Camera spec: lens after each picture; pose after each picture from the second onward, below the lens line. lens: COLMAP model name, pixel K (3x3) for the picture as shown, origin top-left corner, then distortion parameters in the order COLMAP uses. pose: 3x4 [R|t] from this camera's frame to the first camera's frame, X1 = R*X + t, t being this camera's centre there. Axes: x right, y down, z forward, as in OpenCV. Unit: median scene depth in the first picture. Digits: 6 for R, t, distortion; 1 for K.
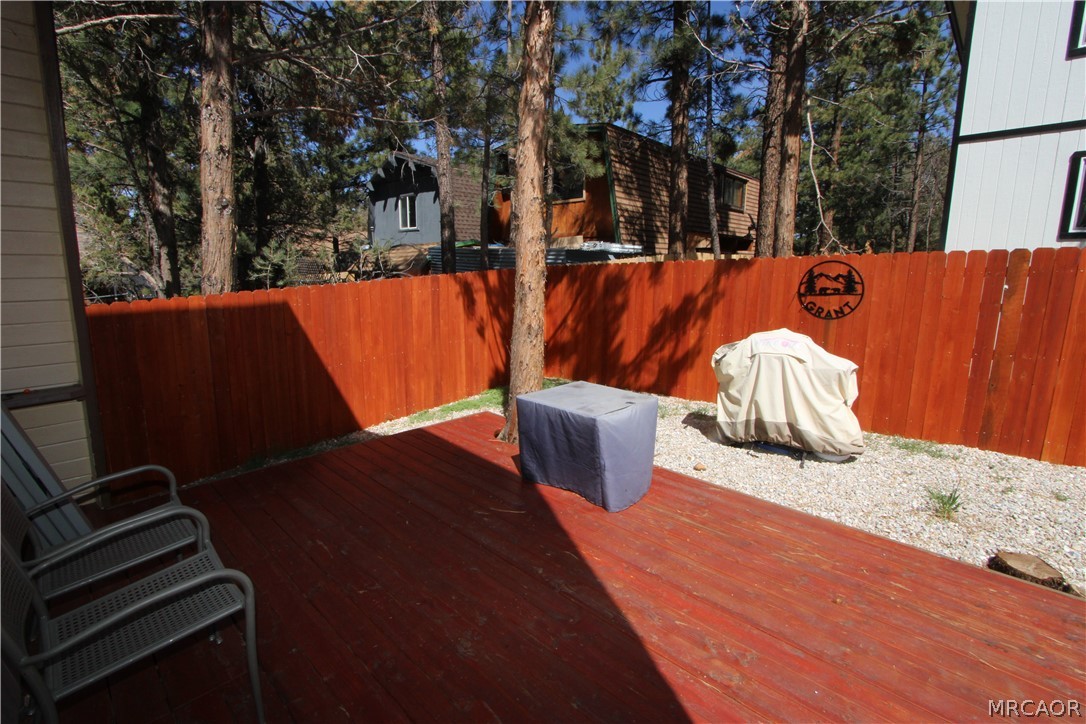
lens RADIAL K [[495.7, 0, 531.5], [0, 495.7, 358.8], [0, 0, 1]] dist [-0.015044, 0.000025]
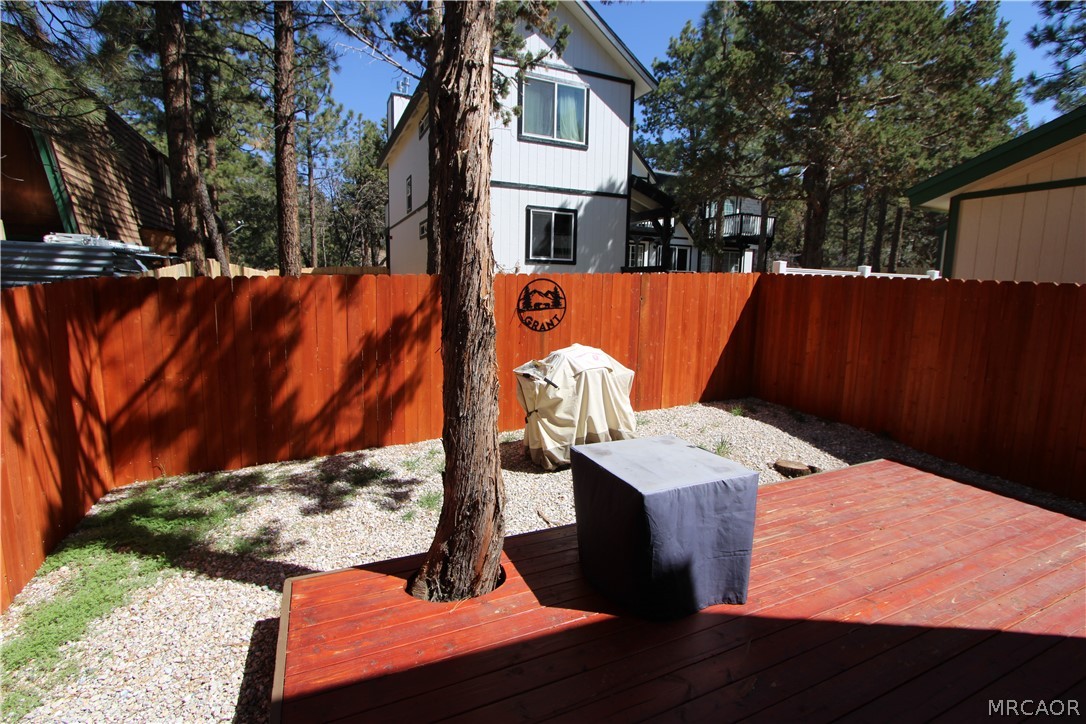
lens RADIAL K [[495.7, 0, 536.8], [0, 495.7, 357.4], [0, 0, 1]] dist [-0.015044, 0.000025]
pose [[0.360505, -0.134676, 0.922984, -0.332853], [0.153853, 0.984554, 0.083568, -0.089020], [-0.919981, 0.111877, 0.375656, 0.455900]]
